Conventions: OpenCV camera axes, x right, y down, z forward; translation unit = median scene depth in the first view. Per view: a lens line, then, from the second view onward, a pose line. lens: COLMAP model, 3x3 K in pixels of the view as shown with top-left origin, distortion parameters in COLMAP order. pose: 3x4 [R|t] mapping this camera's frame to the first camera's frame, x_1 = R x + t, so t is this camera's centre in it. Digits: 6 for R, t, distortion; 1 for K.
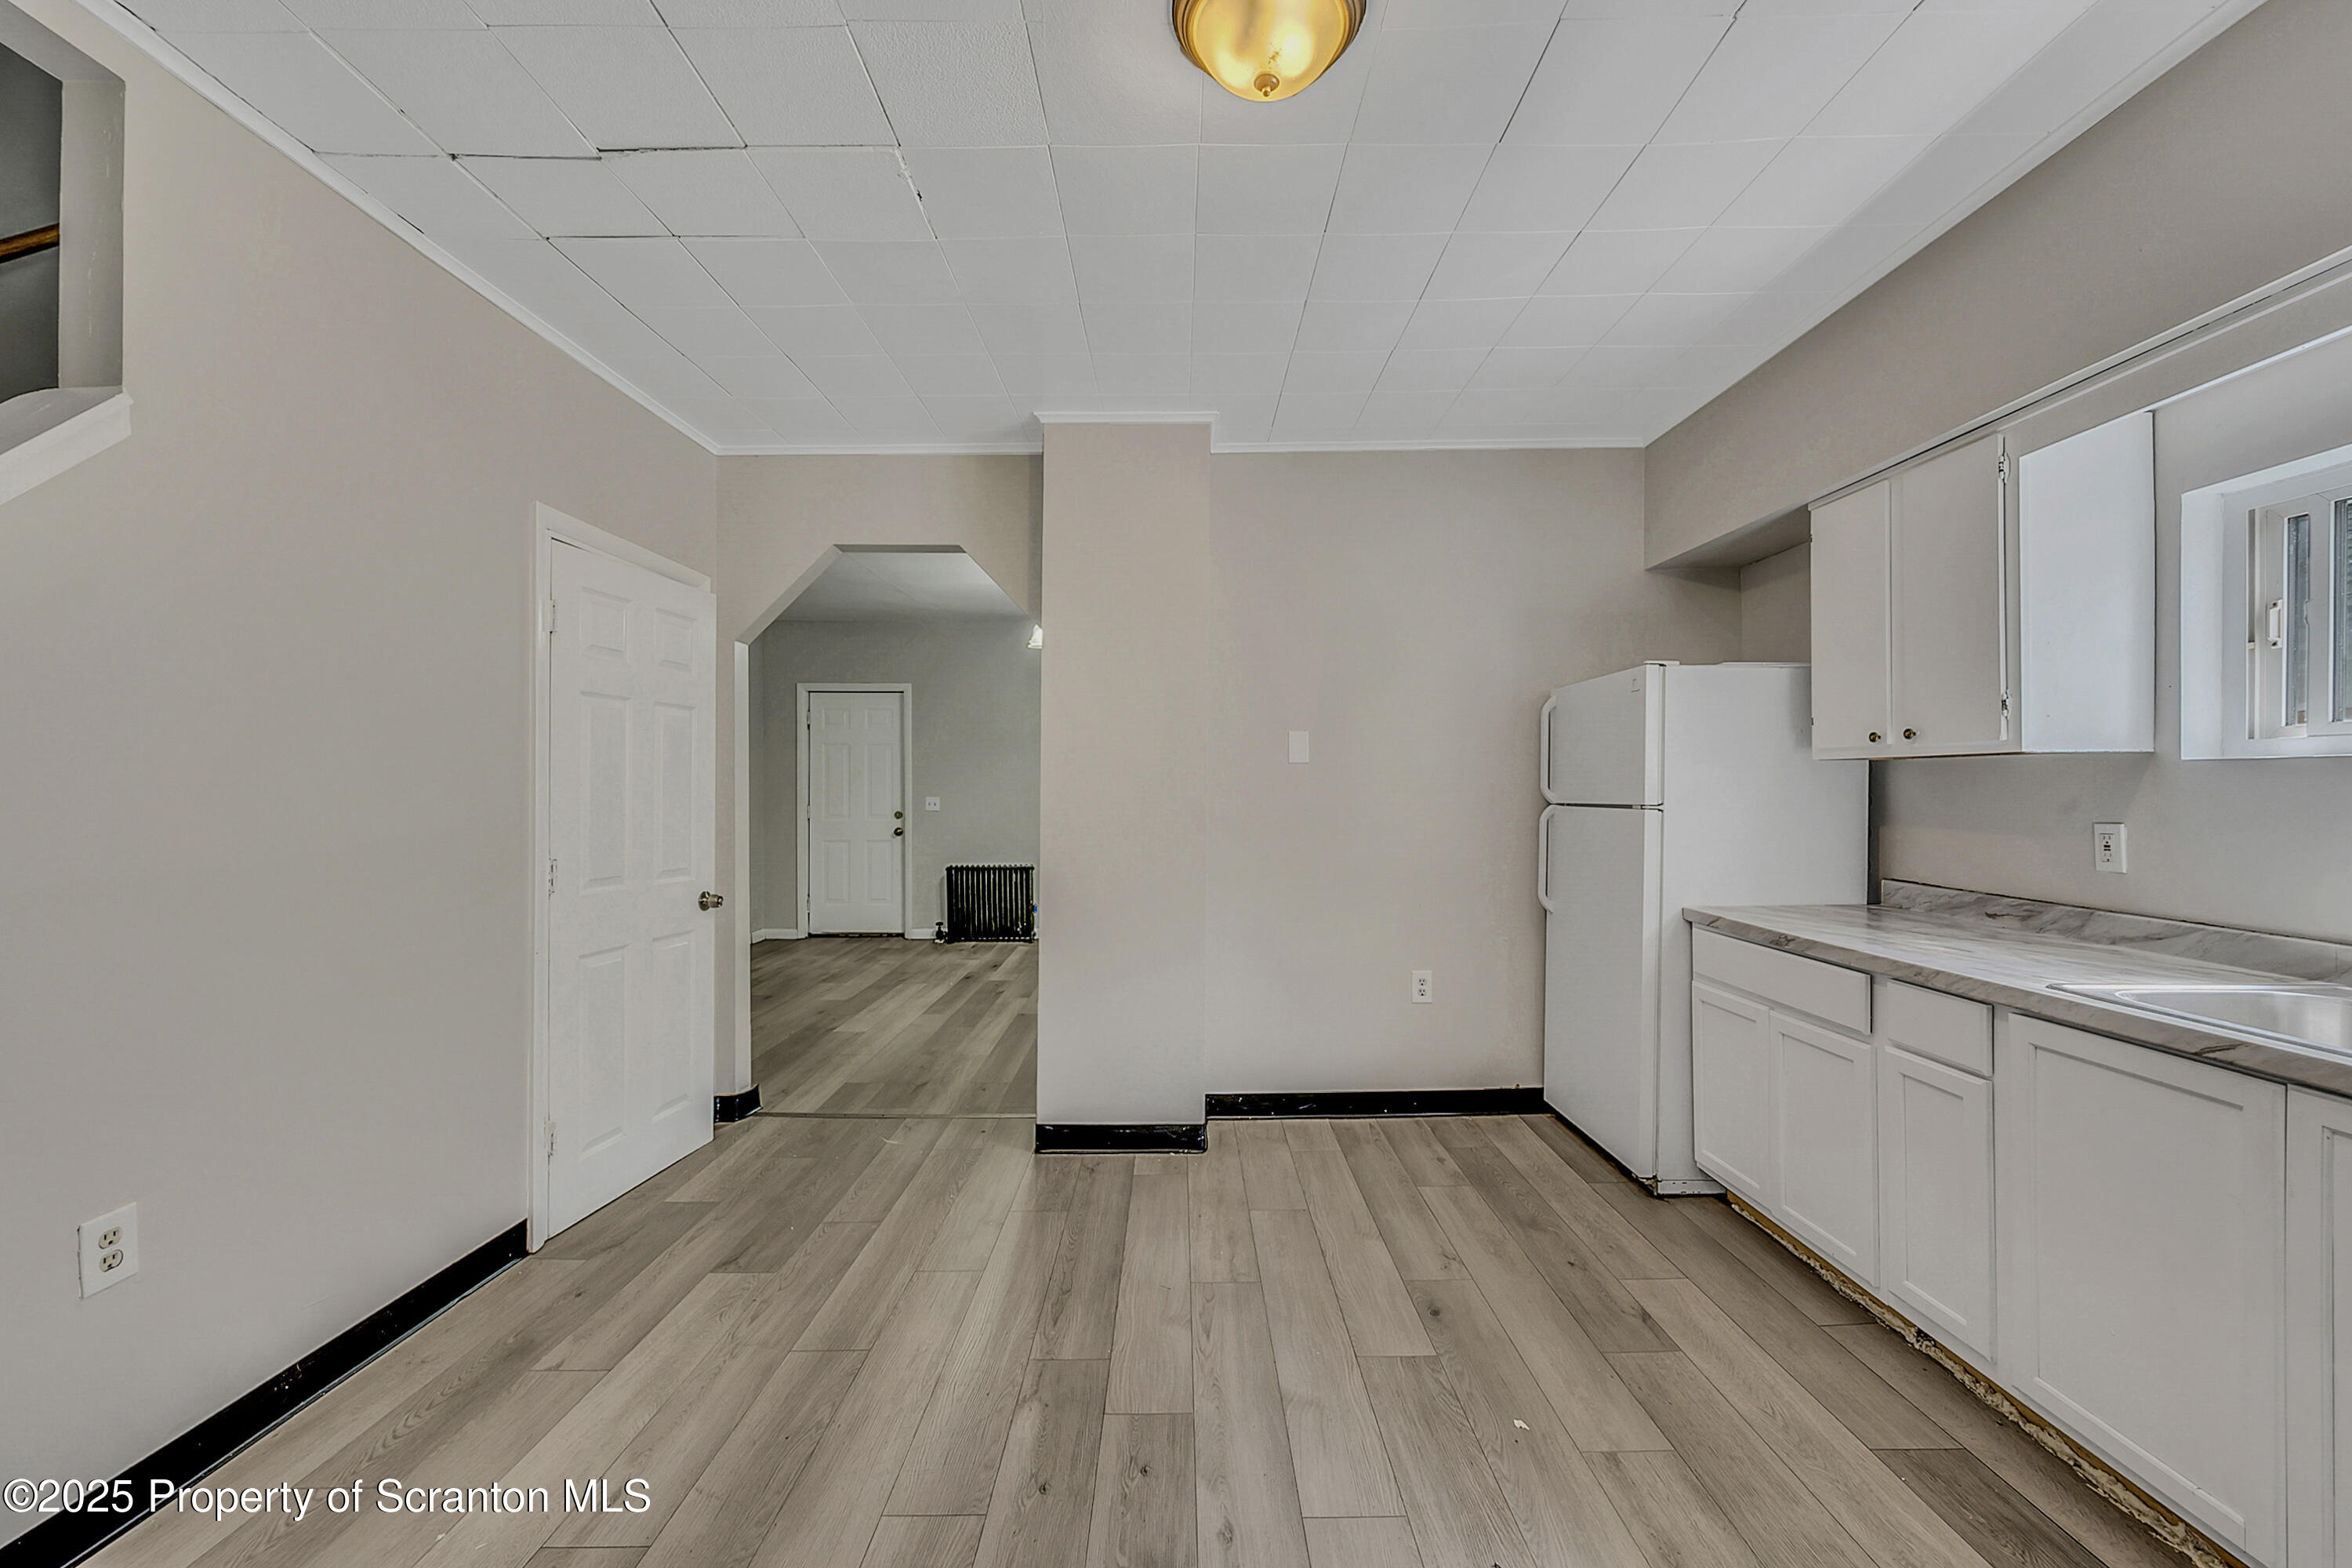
lens RADIAL K [[933.6, 0, 1184.7], [0, 933.6, 789.9], [0, 0, 1]] dist [-0.001464, 0.000152]
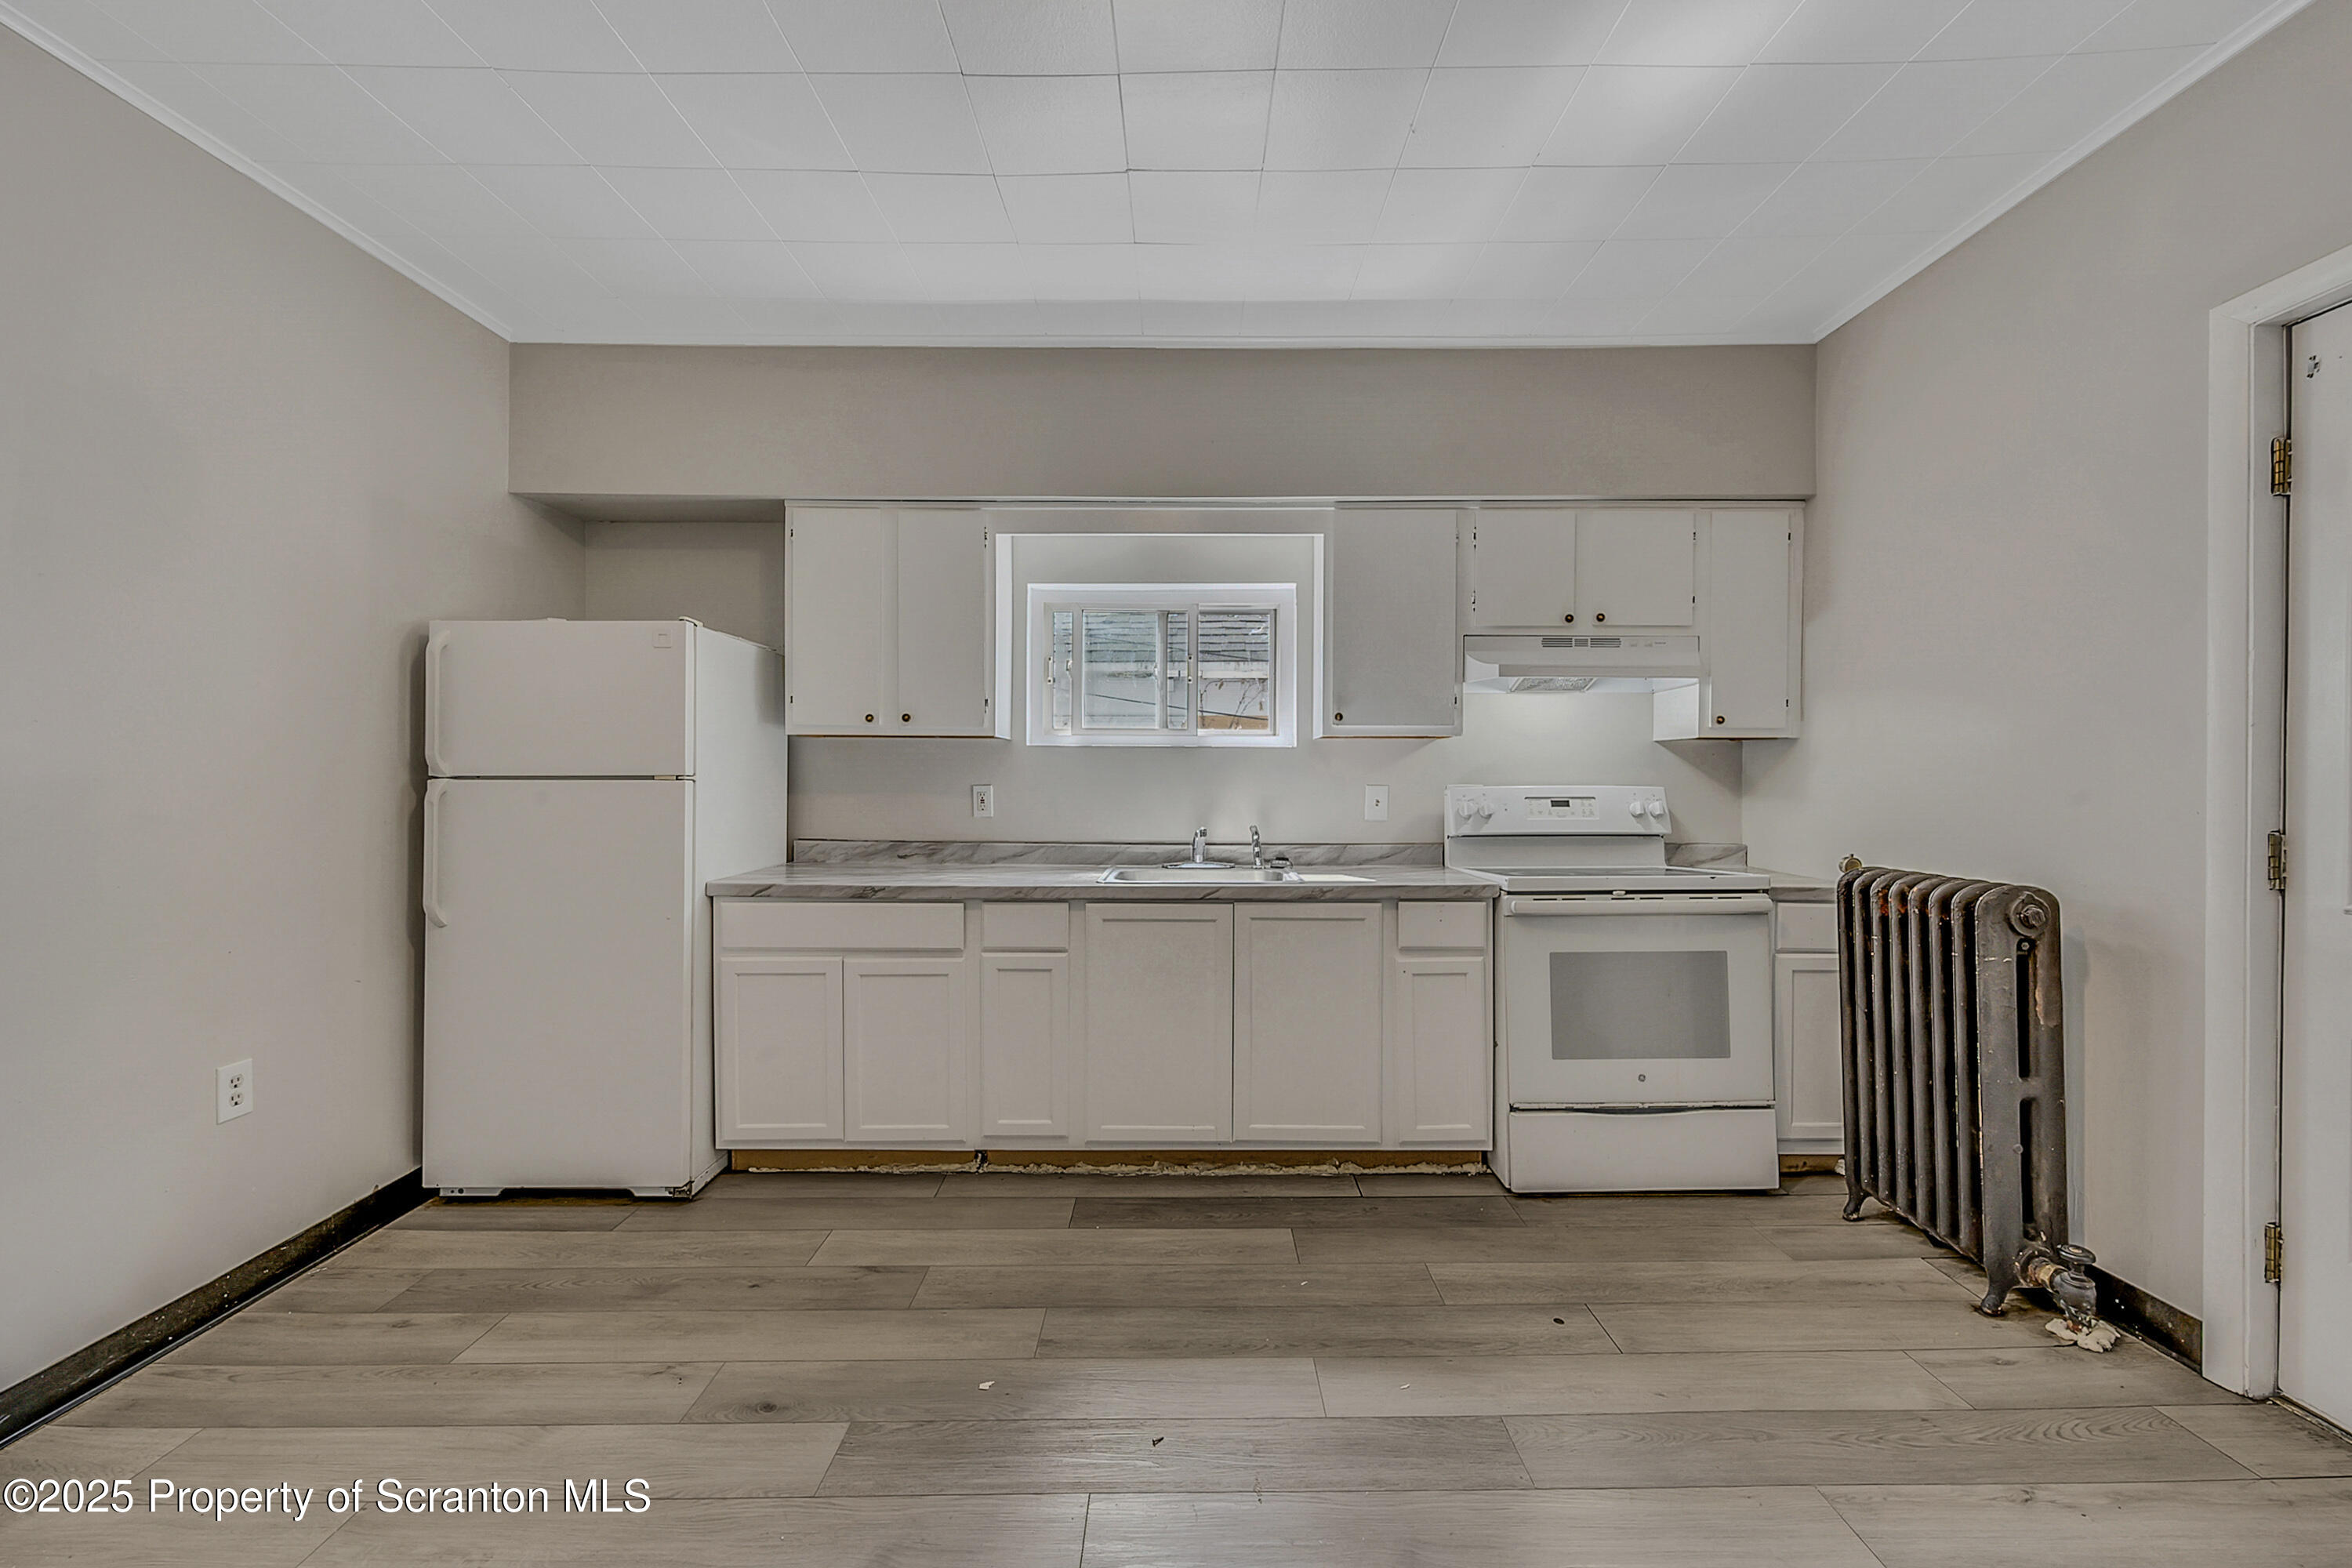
lens RADIAL K [[933.6, 0, 1184.7], [0, 933.6, 789.9], [0, 0, 1]] dist [-0.001464, 0.000152]
pose [[0.004011, -0.012922, 0.999908, -0.465976], [-0.002175, 0.999914, 0.012930, 0.019815], [-0.999990, -0.002227, 0.003983, 0.576839]]
